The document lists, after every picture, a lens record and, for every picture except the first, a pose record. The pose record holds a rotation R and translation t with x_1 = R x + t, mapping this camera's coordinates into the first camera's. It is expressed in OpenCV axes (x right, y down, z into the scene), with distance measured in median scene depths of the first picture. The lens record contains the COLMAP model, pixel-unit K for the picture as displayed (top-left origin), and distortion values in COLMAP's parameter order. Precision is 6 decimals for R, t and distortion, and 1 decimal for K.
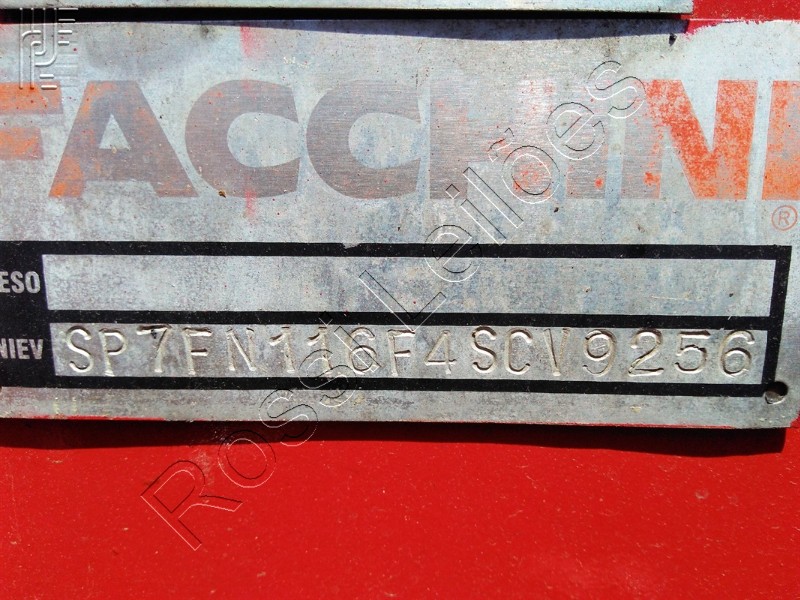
lens RADIAL K [[613.0, 0, 401.5], [0, 613.0, 300.7], [0, 0, 1]] dist [0.017222, -0.090958]
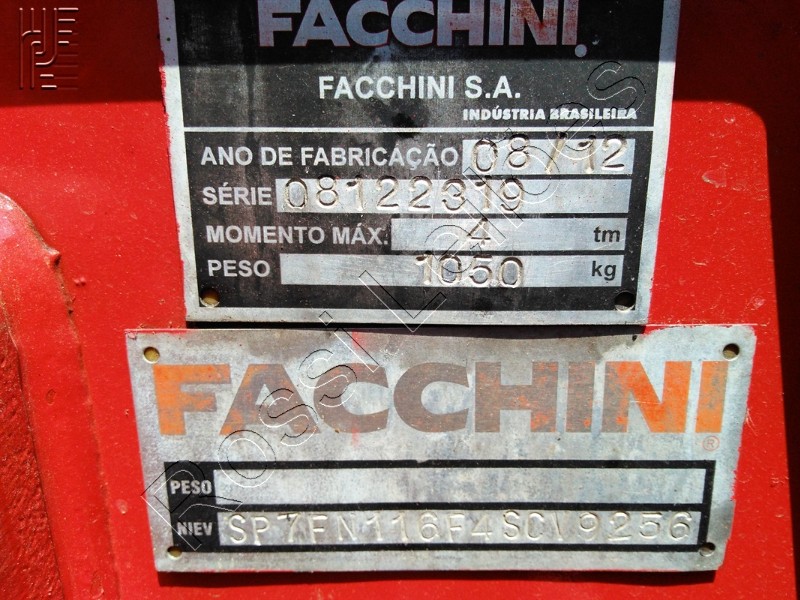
lens RADIAL K [[613.0, 0, 403.4], [0, 613.0, 295.3], [0, 0, 1]] dist [0.017222, -0.090958]
pose [[0.999889, -0.014683, 0.002669, -0.125263], [0.014644, 0.999795, 0.013977, -0.513220], [-0.002873, -0.013936, 0.999899, -0.486797]]
